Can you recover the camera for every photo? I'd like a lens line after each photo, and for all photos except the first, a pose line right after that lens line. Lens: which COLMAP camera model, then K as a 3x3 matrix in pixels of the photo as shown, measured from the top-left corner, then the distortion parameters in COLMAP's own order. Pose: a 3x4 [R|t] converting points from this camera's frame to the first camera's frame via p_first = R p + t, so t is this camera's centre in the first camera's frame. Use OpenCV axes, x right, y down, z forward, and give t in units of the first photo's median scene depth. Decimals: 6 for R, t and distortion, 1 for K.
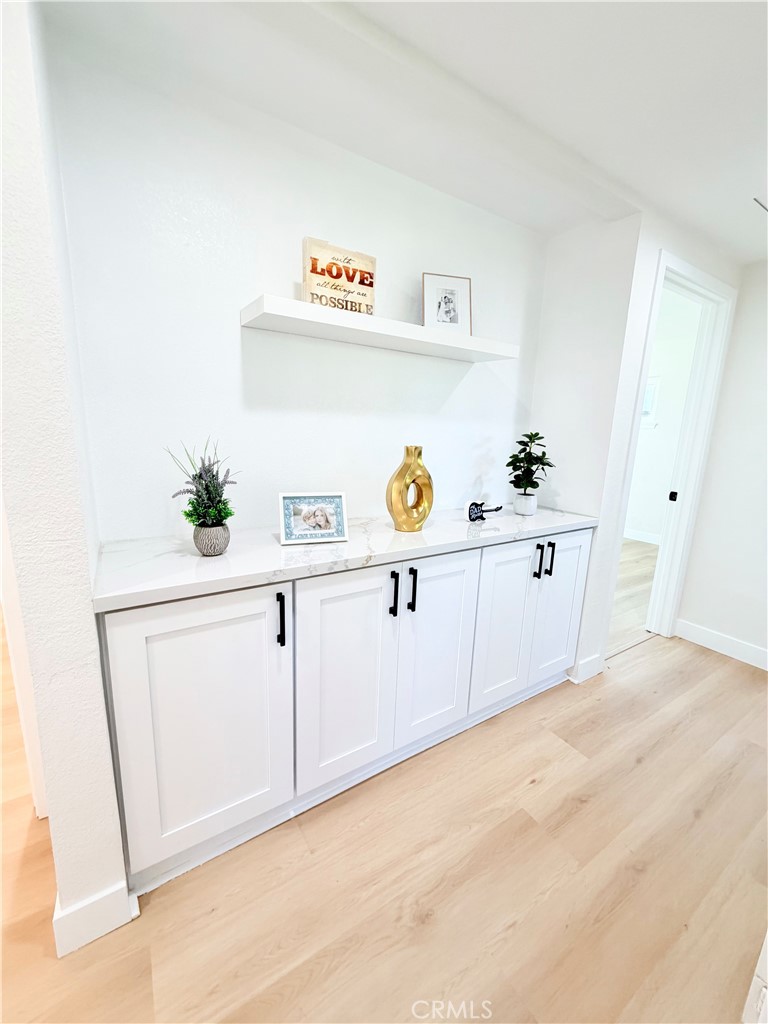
lens RADIAL K [[406.7, 0, 384.0], [0, 406.7, 512.0], [0, 0, 1]] dist [0.002259, 0.000012]
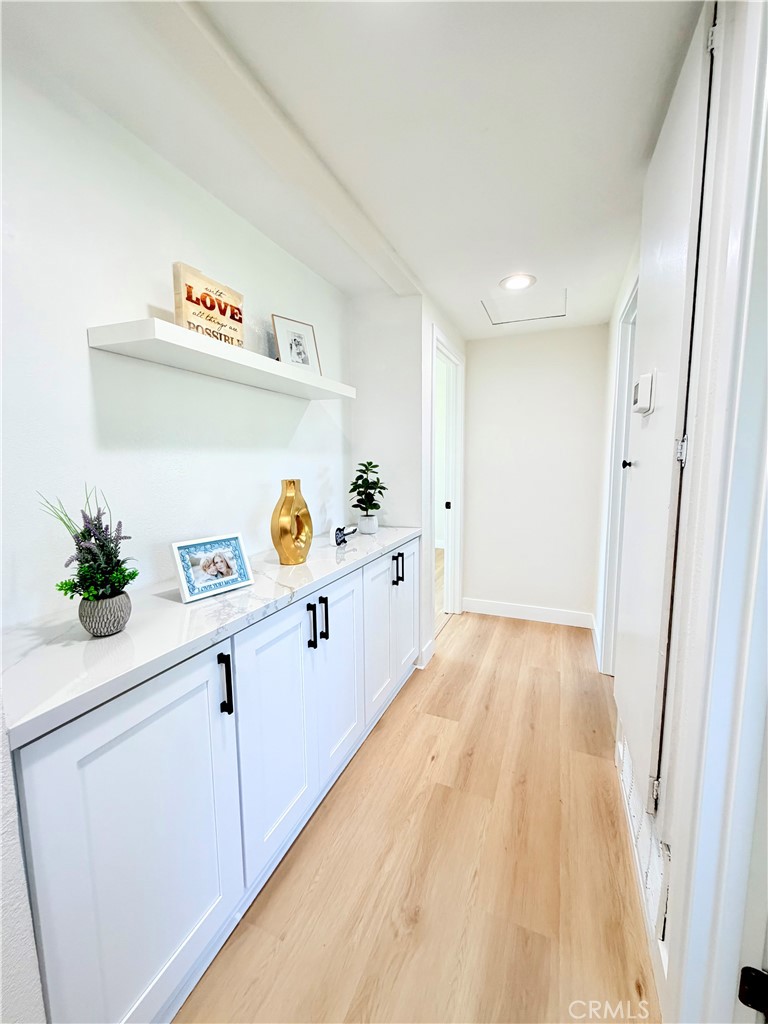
lens RADIAL K [[406.7, 0, 384.0], [0, 406.7, 512.0], [0, 0, 1]] dist [0.002259, 0.000012]
pose [[0.827205, -0.108726, 0.551280, -0.336303], [0.148741, 0.988473, -0.028237, -0.020609], [-0.541855, 0.105356, 0.833842, 0.038362]]
